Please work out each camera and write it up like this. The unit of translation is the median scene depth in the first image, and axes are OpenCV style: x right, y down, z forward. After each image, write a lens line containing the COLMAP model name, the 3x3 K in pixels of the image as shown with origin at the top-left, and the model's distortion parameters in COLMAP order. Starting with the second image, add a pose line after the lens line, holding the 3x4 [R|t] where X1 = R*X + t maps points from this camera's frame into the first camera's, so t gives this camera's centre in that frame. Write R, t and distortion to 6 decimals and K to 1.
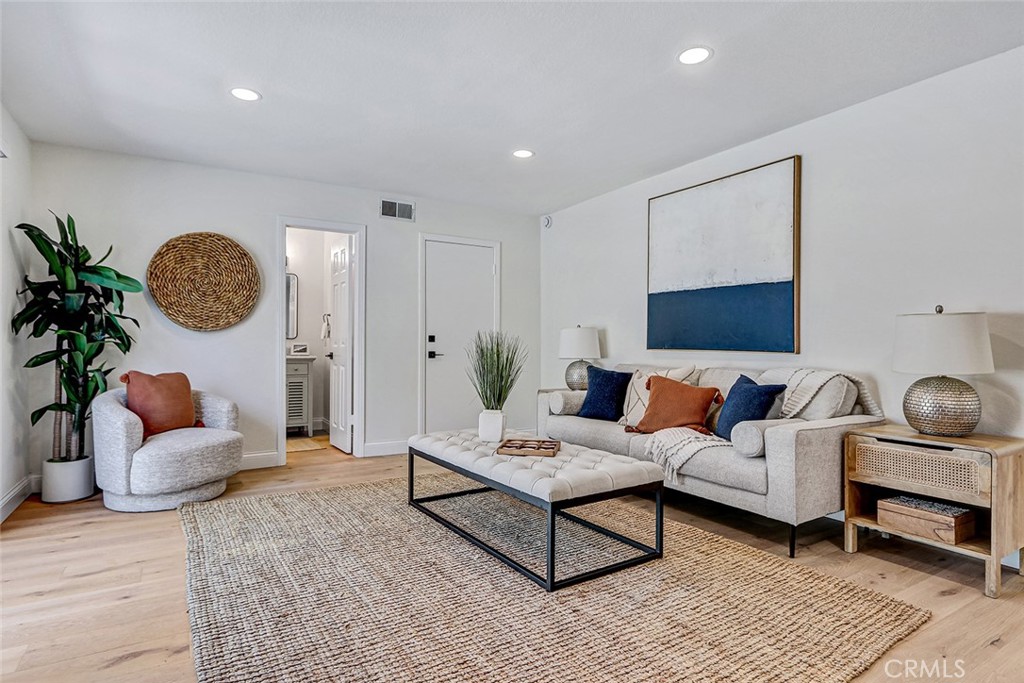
lens RADIAL K [[526.6, 0, 522.7], [0, 526.6, 344.7], [0, 0, 1]] dist [-0.000841, -0.001240]
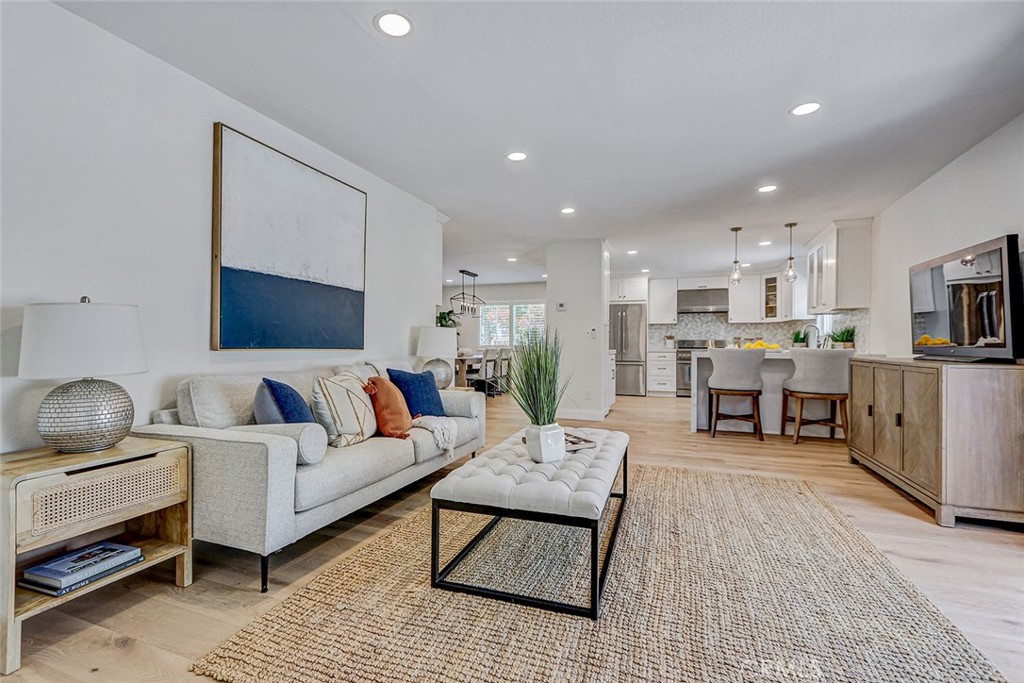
lens RADIAL K [[471.4, 0, 501.7], [0, 471.4, 342.9], [0, 0, 1]] dist [0.002316, -0.002200]
pose [[-0.608155, -0.004452, 0.793805, -0.496249], [-0.004315, 0.999988, 0.002303, -0.004185], [-0.793806, -0.002025, -0.608167, 1.229942]]
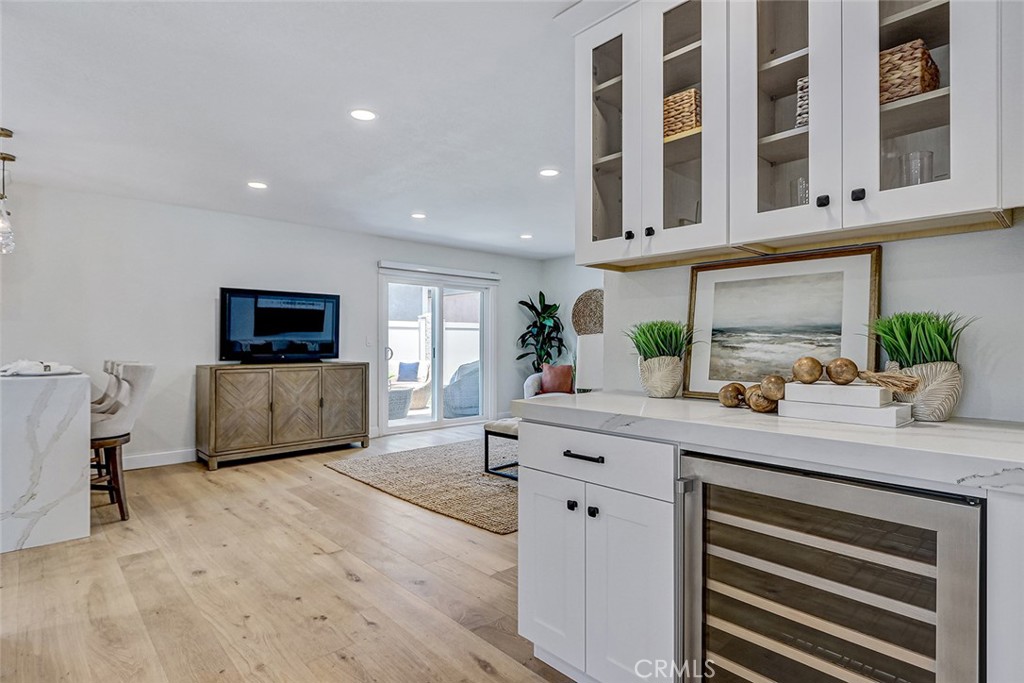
lens RADIAL K [[526.6, 0, 503.9], [0, 526.6, 343.8], [0, 0, 1]] dist [-0.000841, -0.001240]
pose [[0.195792, -0.000865, -0.980645, 1.180391], [0.000351, 1.000000, -0.000811, -0.023646], [0.980645, -0.000186, 0.195792, 0.362913]]
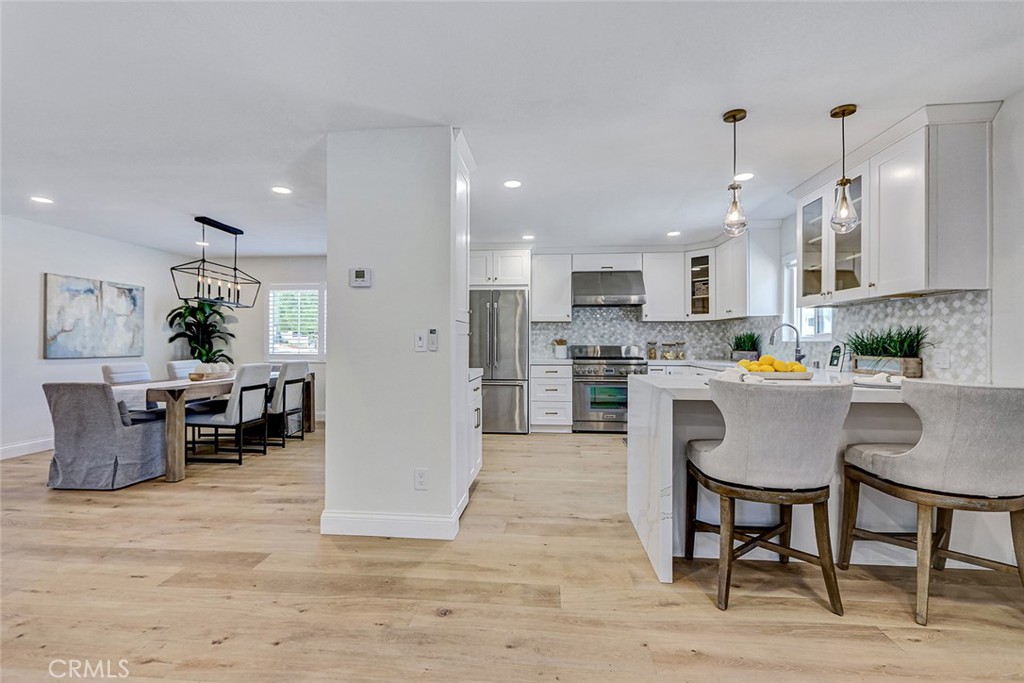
lens RADIAL K [[471.4, 0, 501.8], [0, 471.4, 340.4], [0, 0, 1]] dist [0.002316, -0.002200]
pose [[-0.802715, -0.000934, 0.596362, 0.099285], [-0.003274, 0.999991, -0.002839, -0.031433], [-0.596354, -0.004231, -0.802711, 0.491050]]
